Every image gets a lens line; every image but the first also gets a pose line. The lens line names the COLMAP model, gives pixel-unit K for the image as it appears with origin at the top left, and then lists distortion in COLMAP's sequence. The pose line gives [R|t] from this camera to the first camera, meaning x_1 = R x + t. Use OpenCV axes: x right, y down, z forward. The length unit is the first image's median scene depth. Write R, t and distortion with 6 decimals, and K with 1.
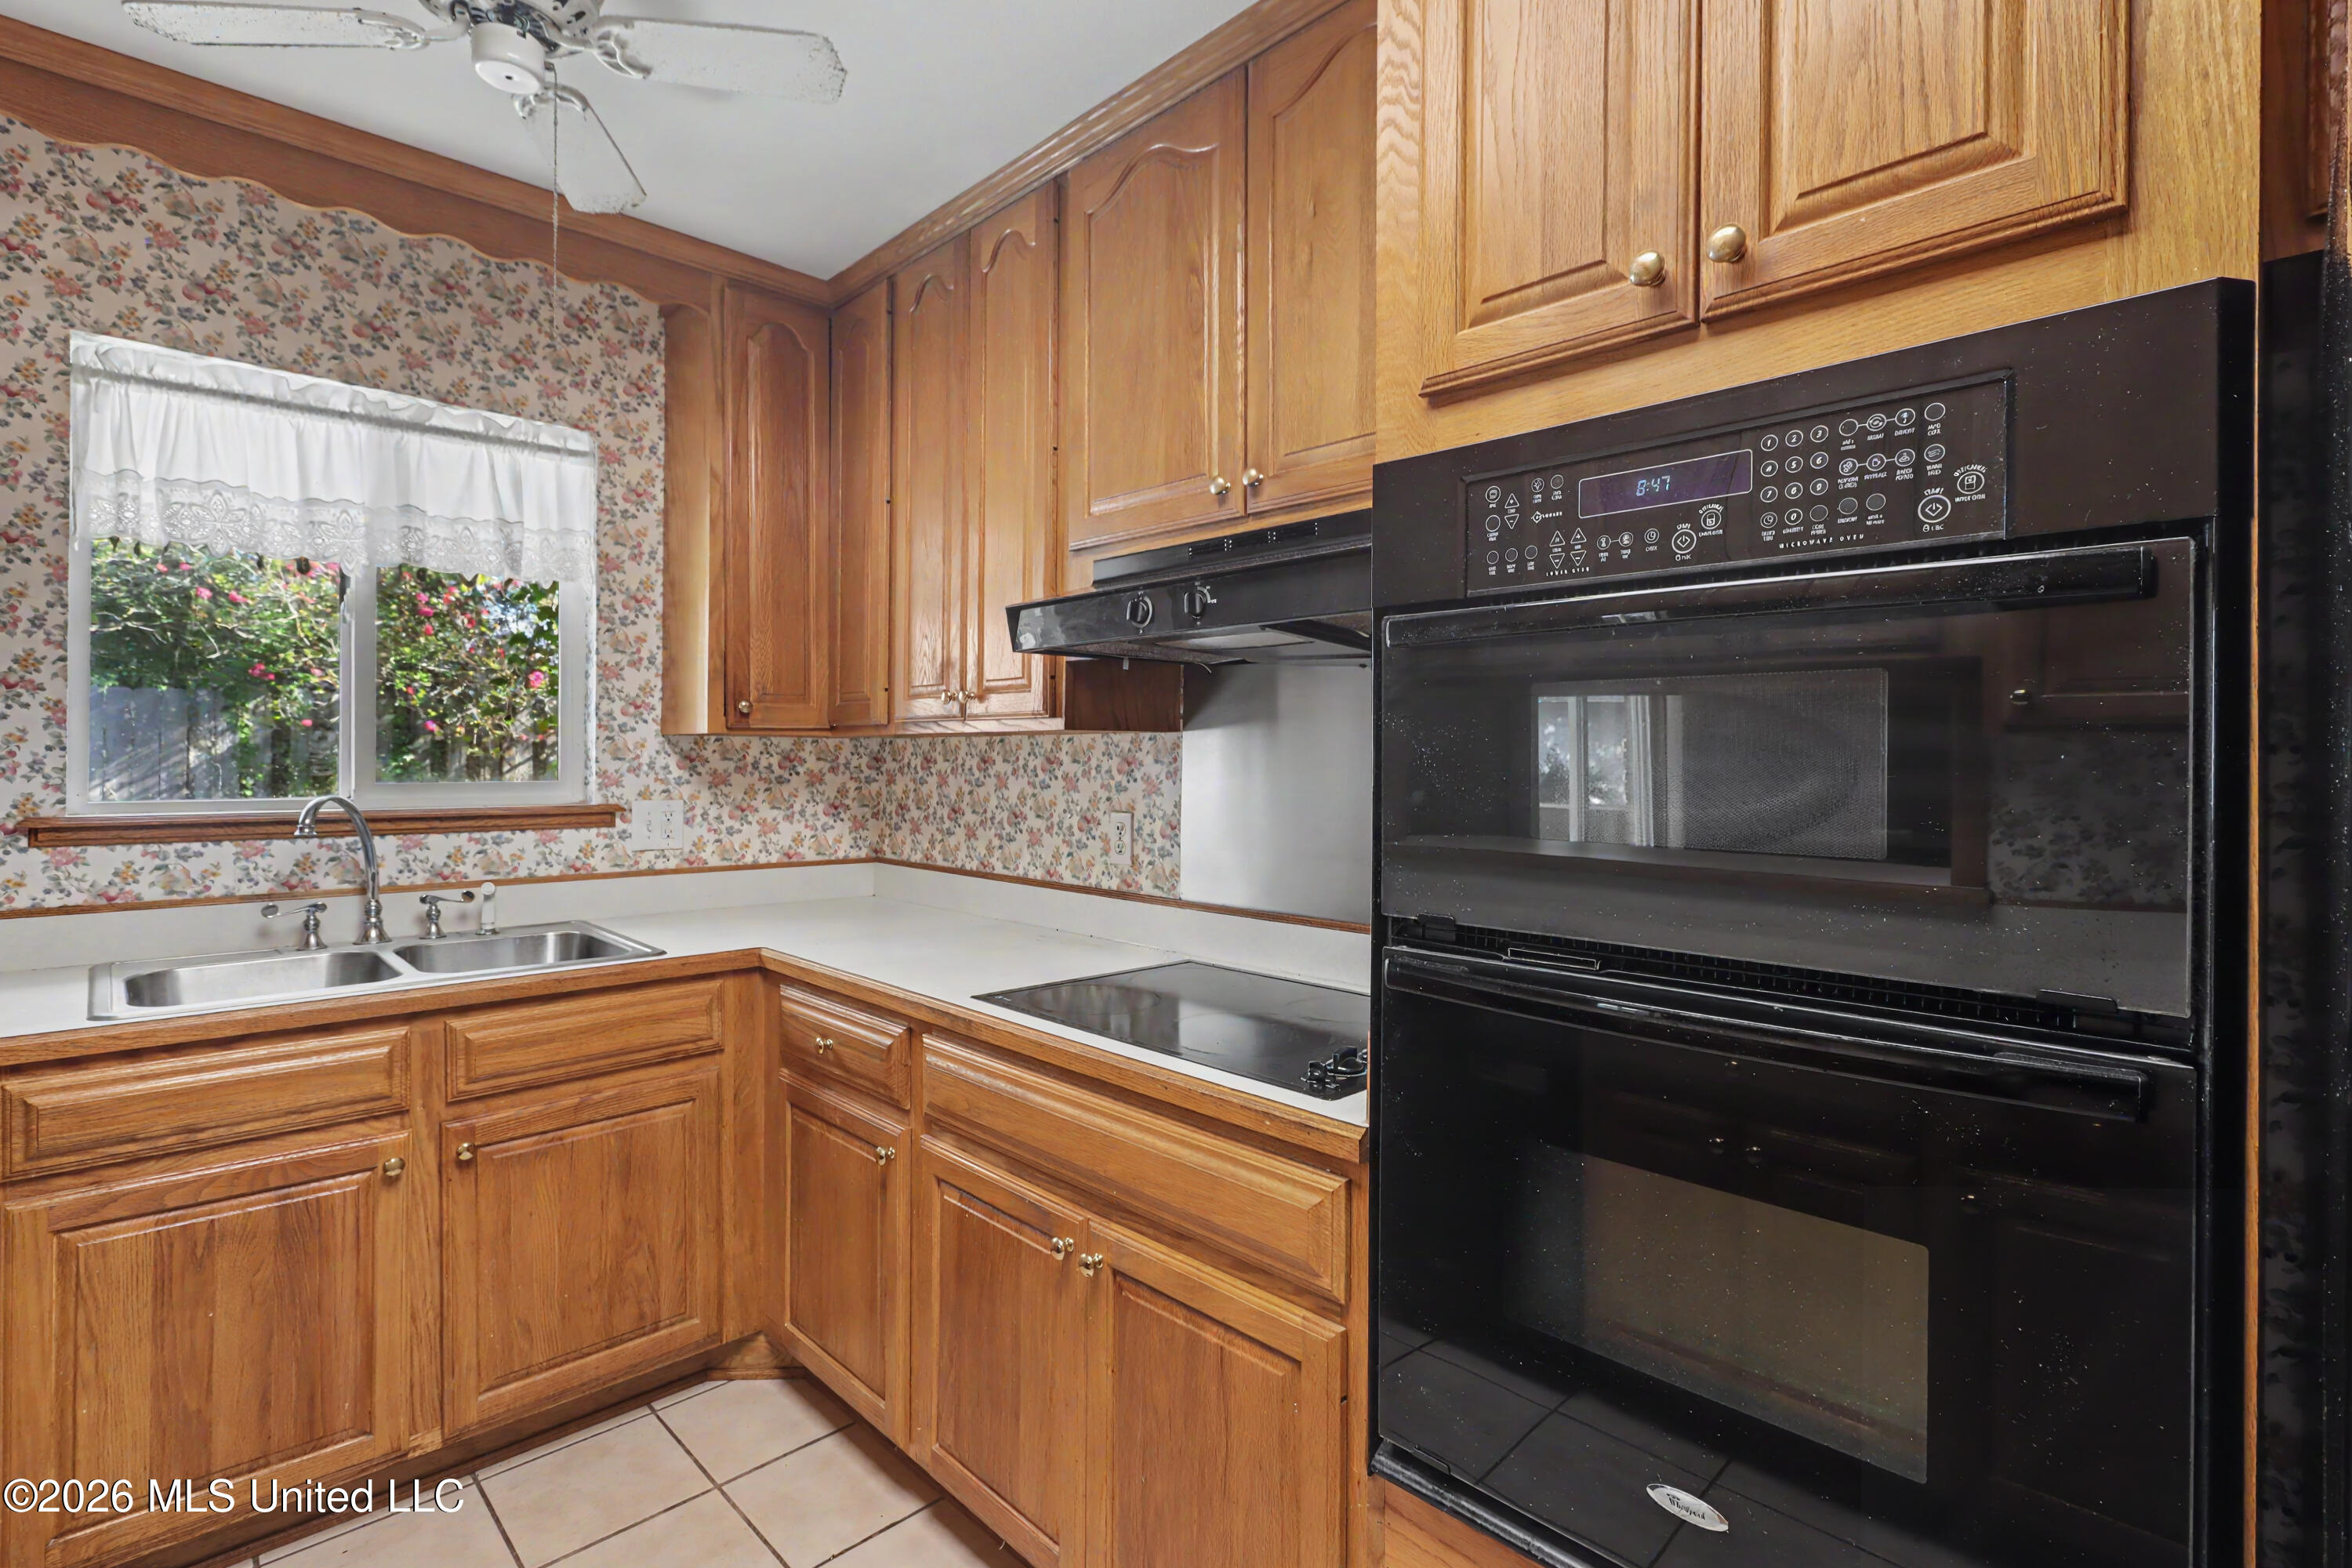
lens RADIAL K [[1119.0, 0, 1164.5], [0, 1119.0, 761.8], [0, 0, 1]] dist [0.012134, 0.003123]
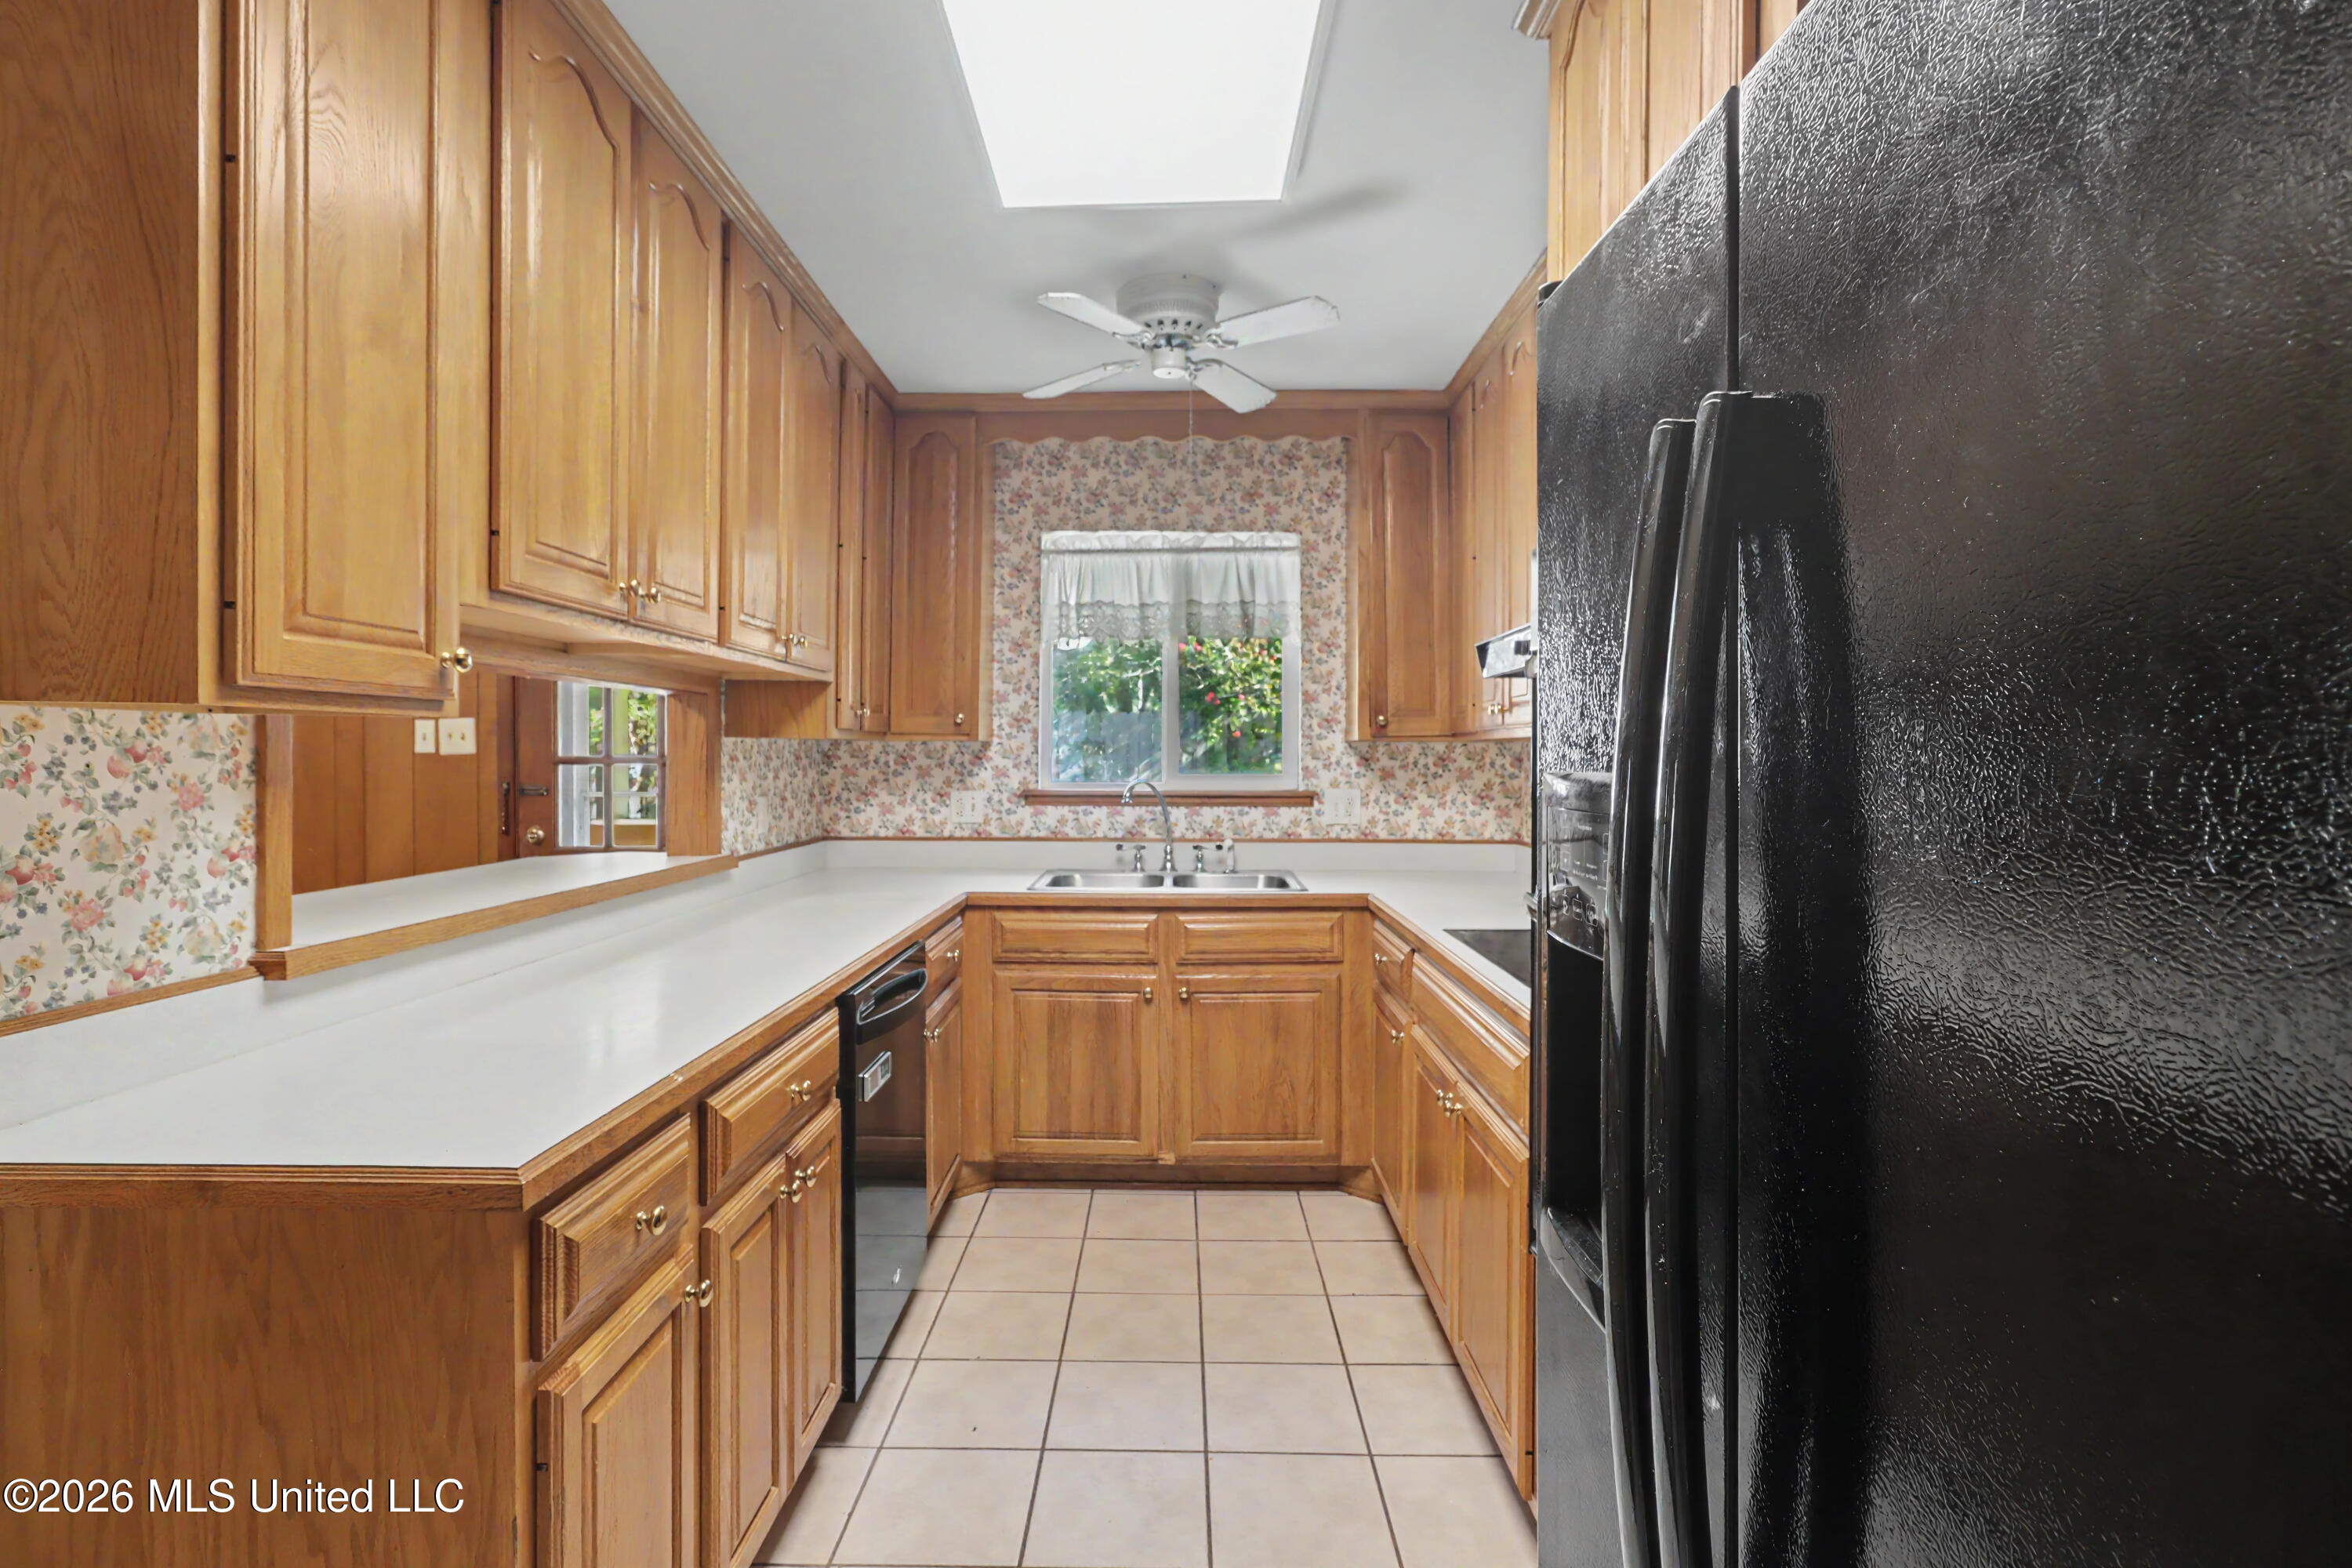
lens RADIAL K [[1119.0, 0, 1182.1], [0, 1119.0, 773.3], [0, 0, 1]] dist [0.012134, 0.003123]
pose [[0.734436, 0.007058, -0.678641, 0.420494], [-0.001072, 0.999957, 0.009241, 0.003231], [0.678677, -0.006059, 0.734412, -0.185195]]
